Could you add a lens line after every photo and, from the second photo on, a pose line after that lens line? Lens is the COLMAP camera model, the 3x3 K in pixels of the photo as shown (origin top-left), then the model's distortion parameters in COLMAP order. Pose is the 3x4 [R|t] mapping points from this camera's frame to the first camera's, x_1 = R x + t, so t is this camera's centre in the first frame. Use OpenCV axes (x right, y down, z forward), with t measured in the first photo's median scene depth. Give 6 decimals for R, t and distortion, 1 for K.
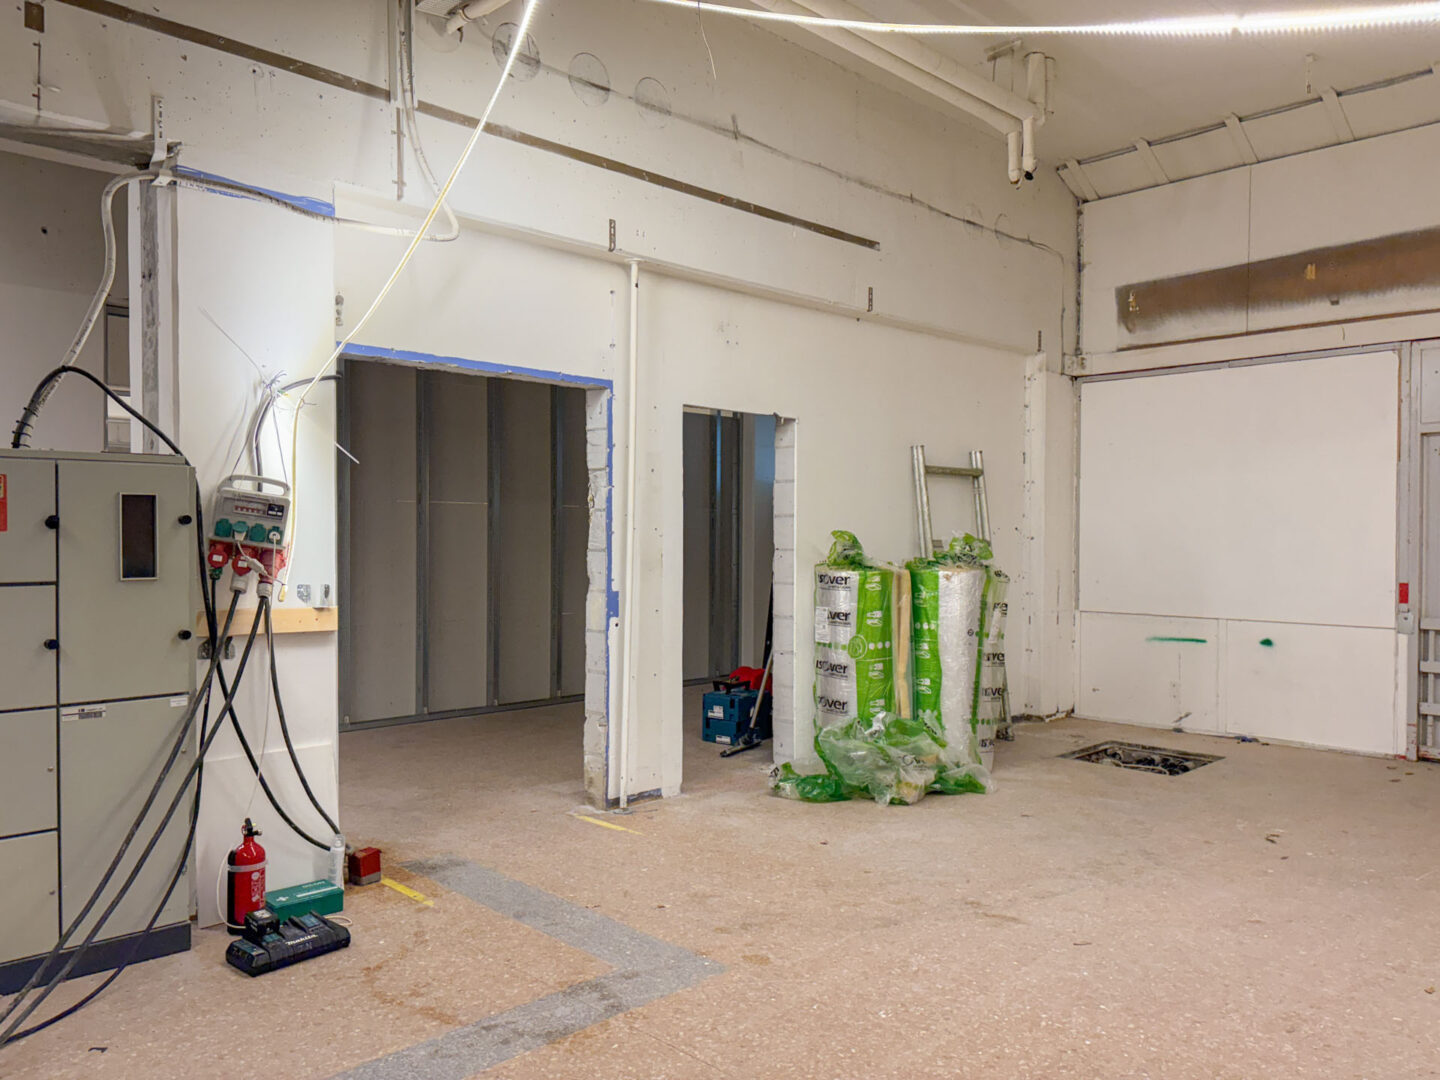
lens RADIAL K [[1090.6, 0, 720.0], [0, 1090.6, 540.0], [0, 0, 1]] dist [0.053474, -0.003460]
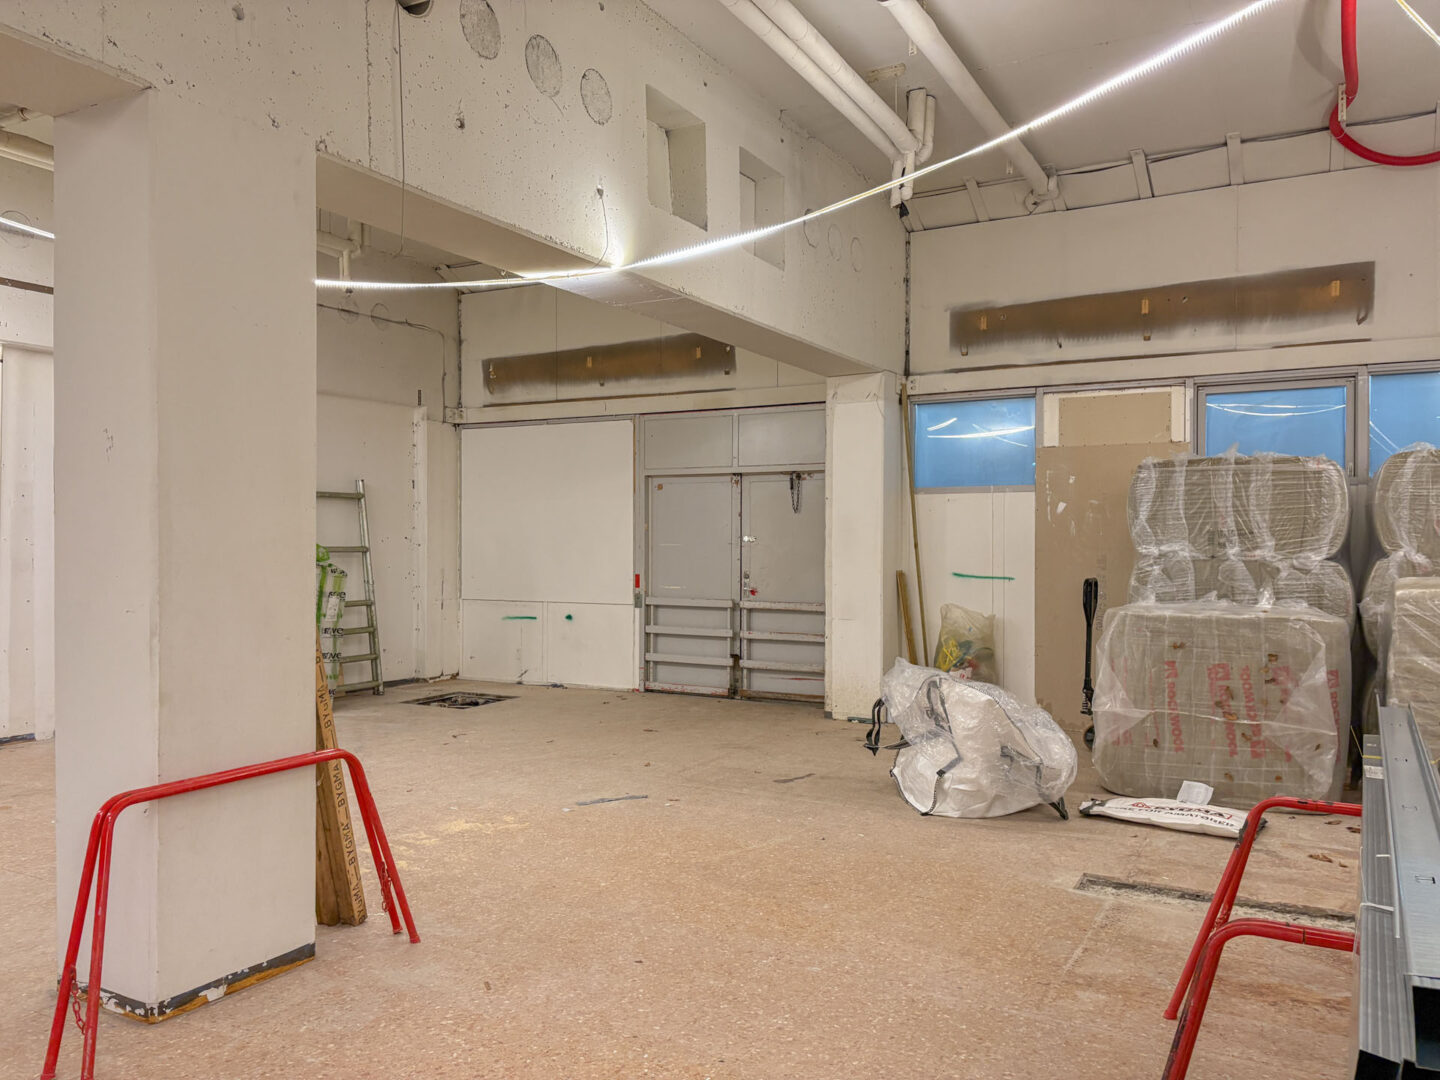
lens RADIAL K [[1090.6, 0, 720.0], [0, 1090.6, 540.0], [0, 0, 1]] dist [0.053474, -0.003460]
pose [[0.955336, -0.001252, 0.295519, 0.258673], [0.002368, 0.999991, -0.003417, -0.002353], [-0.295512, 0.003965, 0.955331, -0.403565]]
